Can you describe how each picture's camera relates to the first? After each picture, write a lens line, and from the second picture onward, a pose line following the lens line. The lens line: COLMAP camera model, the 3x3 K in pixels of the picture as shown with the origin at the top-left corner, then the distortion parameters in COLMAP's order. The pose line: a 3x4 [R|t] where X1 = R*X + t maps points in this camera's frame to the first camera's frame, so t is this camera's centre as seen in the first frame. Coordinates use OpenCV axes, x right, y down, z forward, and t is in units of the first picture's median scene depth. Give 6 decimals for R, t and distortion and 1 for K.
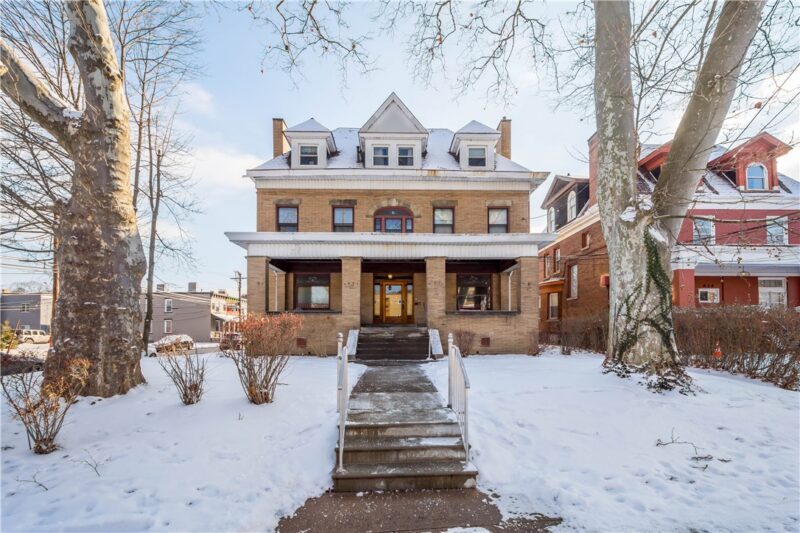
lens RADIAL K [[363.2, 0, 400.3], [0, 363.2, 280.3], [0, 0, 1]] dist [0.000035, -0.000119]
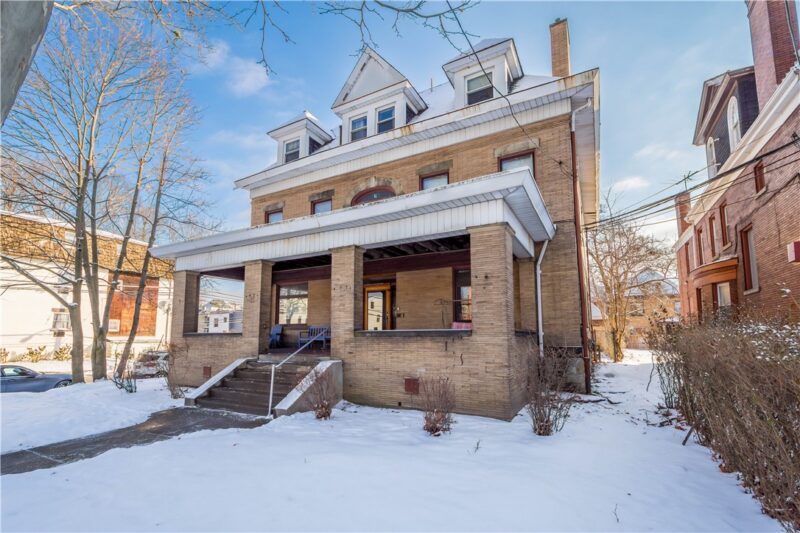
lens RADIAL K [[356.3, 0, 400.0], [0, 356.3, 266.5], [0, 0, 1]] dist [0.001072, -0.000202]
pose [[0.867283, -0.097304, -0.488214, 0.380284], [0.073091, 0.994973, -0.068462, 0.016457], [0.492421, 0.023692, 0.870035, 0.381922]]
